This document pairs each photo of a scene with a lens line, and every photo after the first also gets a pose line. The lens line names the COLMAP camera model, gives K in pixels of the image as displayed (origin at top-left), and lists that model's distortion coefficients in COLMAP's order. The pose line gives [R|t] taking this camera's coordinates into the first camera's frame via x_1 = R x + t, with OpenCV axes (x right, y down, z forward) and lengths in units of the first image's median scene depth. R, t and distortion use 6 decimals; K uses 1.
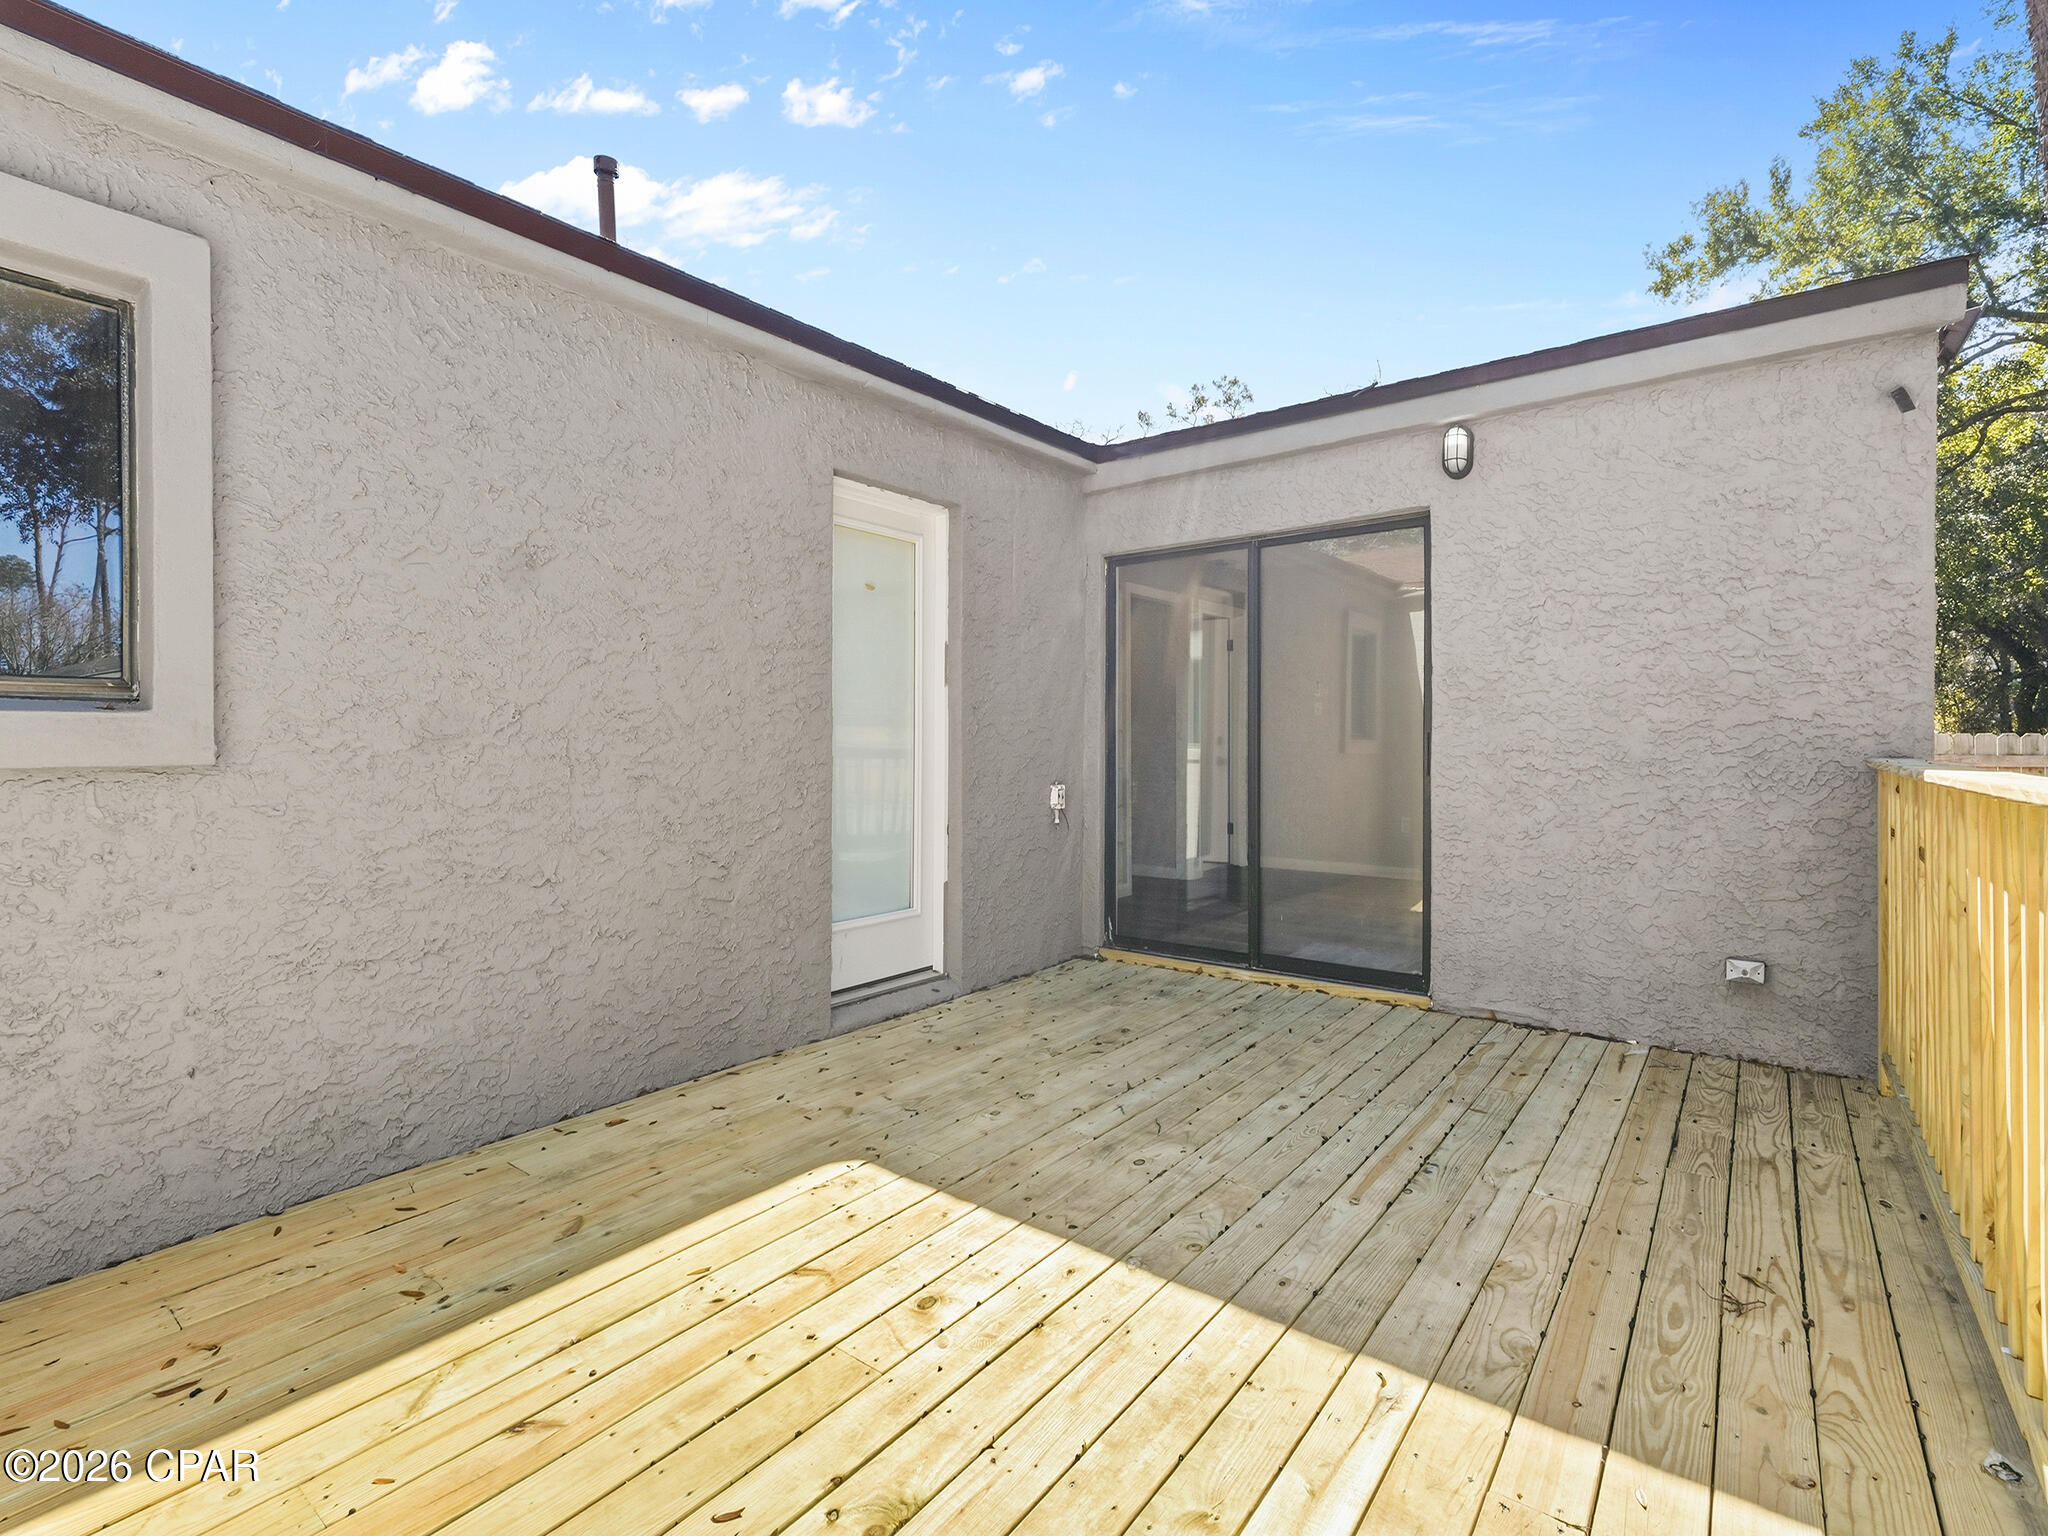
lens RADIAL K [[951.7, 0, 1022.3], [0, 951.7, 734.2], [0, 0, 1]] dist [-0.015299, 0.004940]
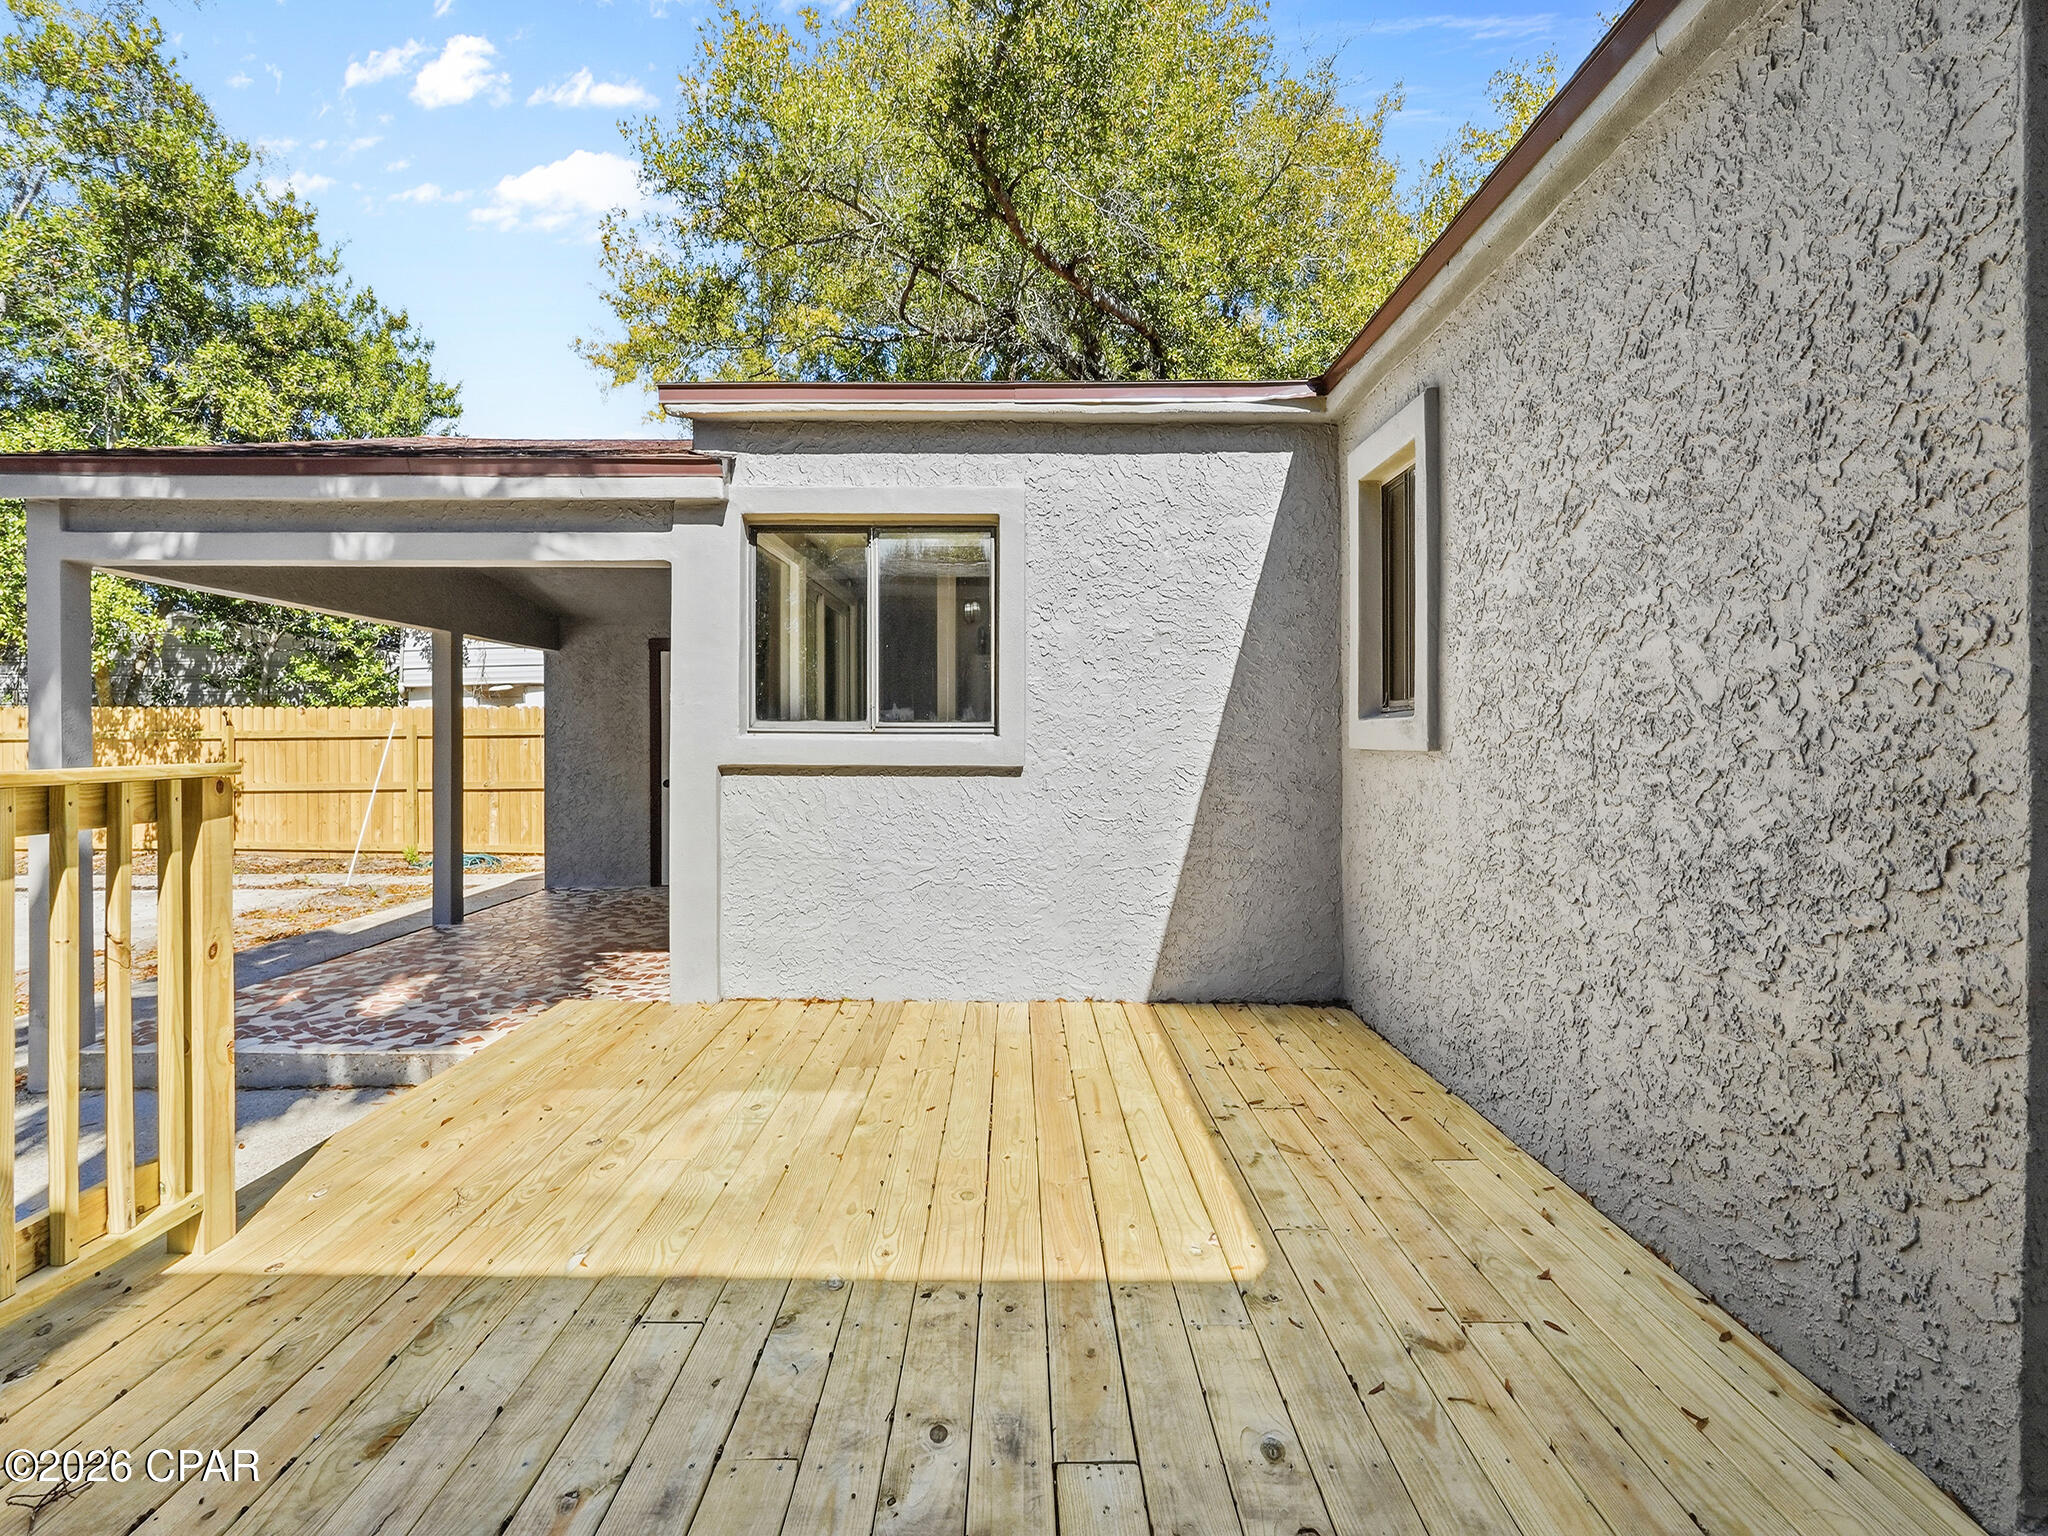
lens RADIAL K [[951.7, 0, 1022.3], [0, 951.7, 734.2], [0, 0, 1]] dist [-0.015299, 0.004940]
pose [[-0.781763, -0.004026, -0.623562, 0.370601], [0.004327, 0.999920, -0.011881, 0.013291], [0.623560, -0.011987, -0.781683, 1.221855]]
